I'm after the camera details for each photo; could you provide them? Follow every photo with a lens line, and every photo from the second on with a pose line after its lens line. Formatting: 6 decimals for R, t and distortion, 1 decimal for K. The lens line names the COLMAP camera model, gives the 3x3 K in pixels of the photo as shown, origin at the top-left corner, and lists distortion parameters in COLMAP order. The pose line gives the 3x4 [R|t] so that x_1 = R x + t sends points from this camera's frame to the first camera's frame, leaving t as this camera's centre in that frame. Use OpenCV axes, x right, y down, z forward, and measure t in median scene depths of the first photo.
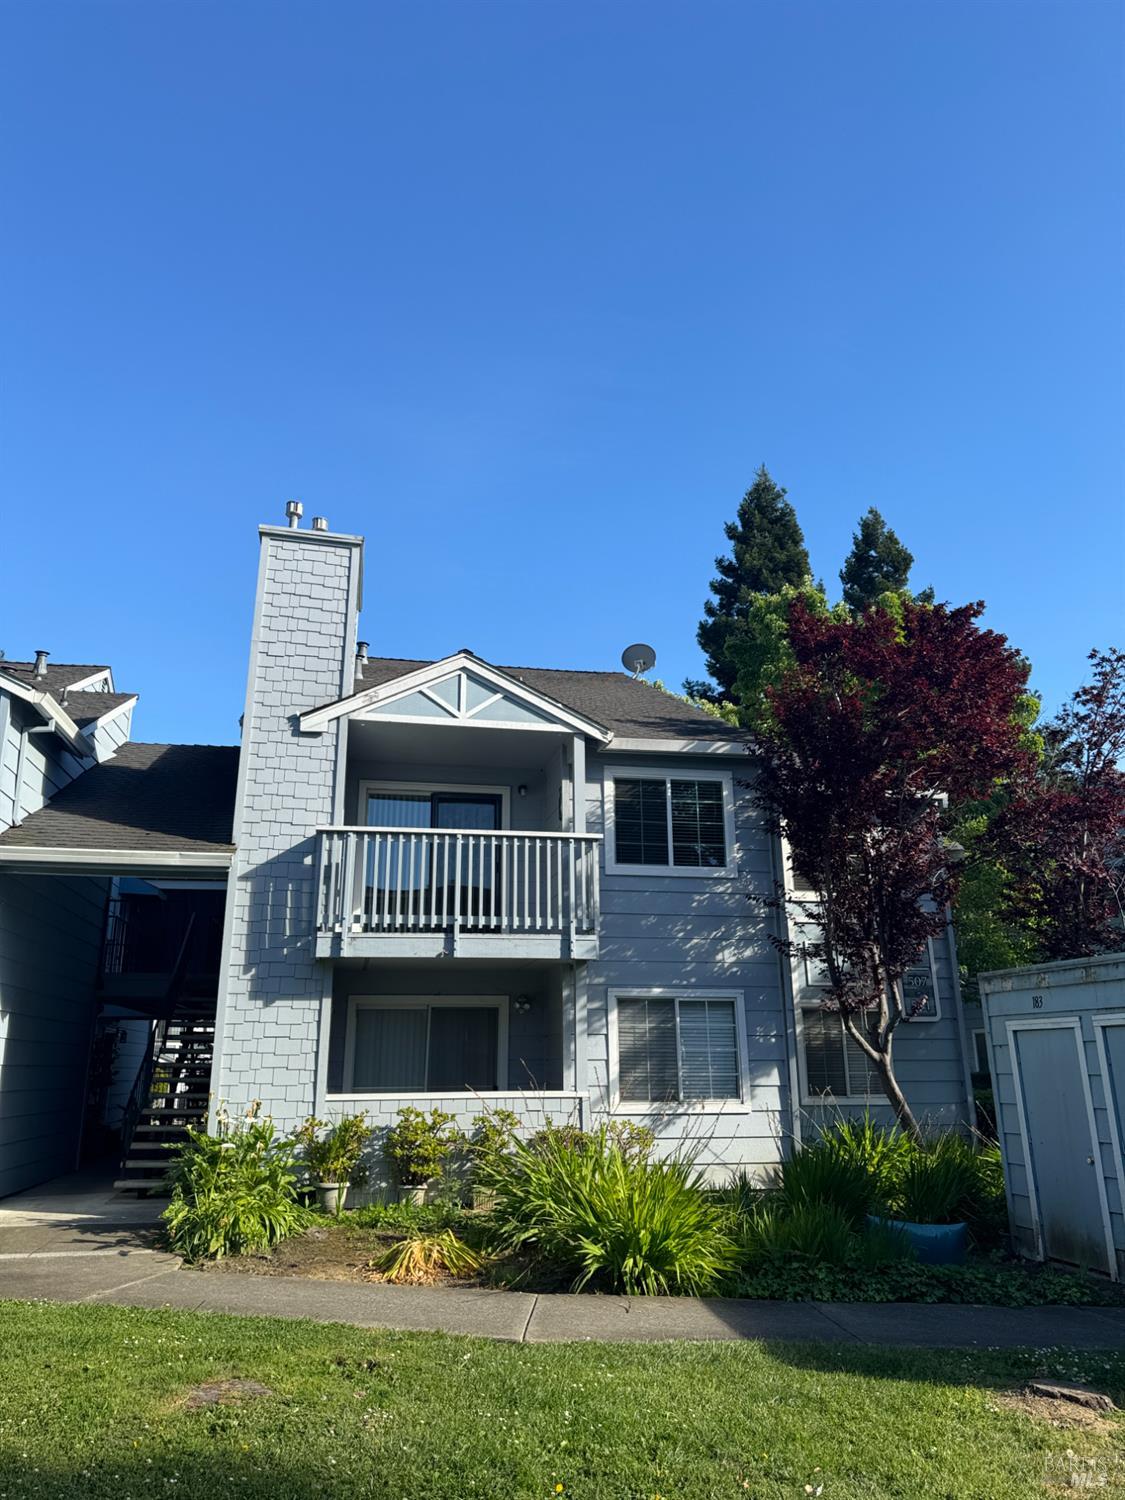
lens RADIAL K [[1051.0, 0, 562.5], [0, 1051.0, 750.0], [0, 0, 1]] dist [0.156057, -0.237445]
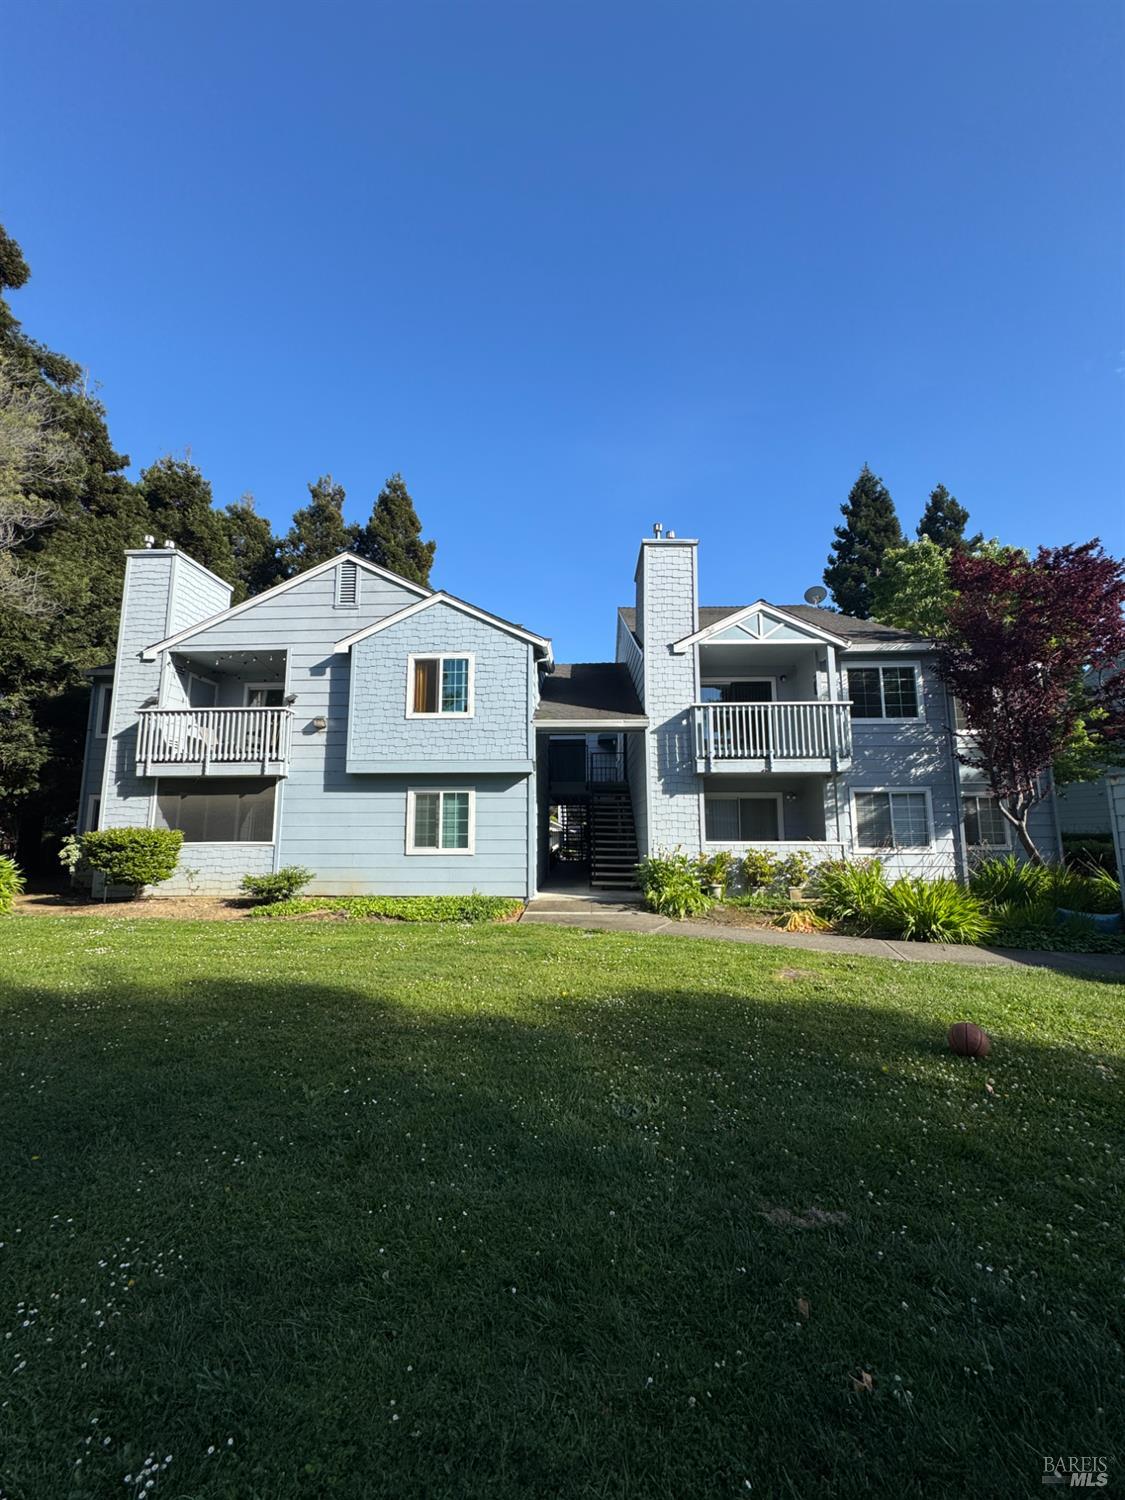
lens RADIAL K [[595.7, 0, 563.1], [0, 595.7, 748.5], [0, 0, 1]] dist [-0.001772, 0.000637]
pose [[0.973182, -0.027050, -0.228443, -0.201266], [0.061203, 0.987716, 0.143774, -0.013619], [0.221747, -0.153900, 0.962883, -0.062375]]
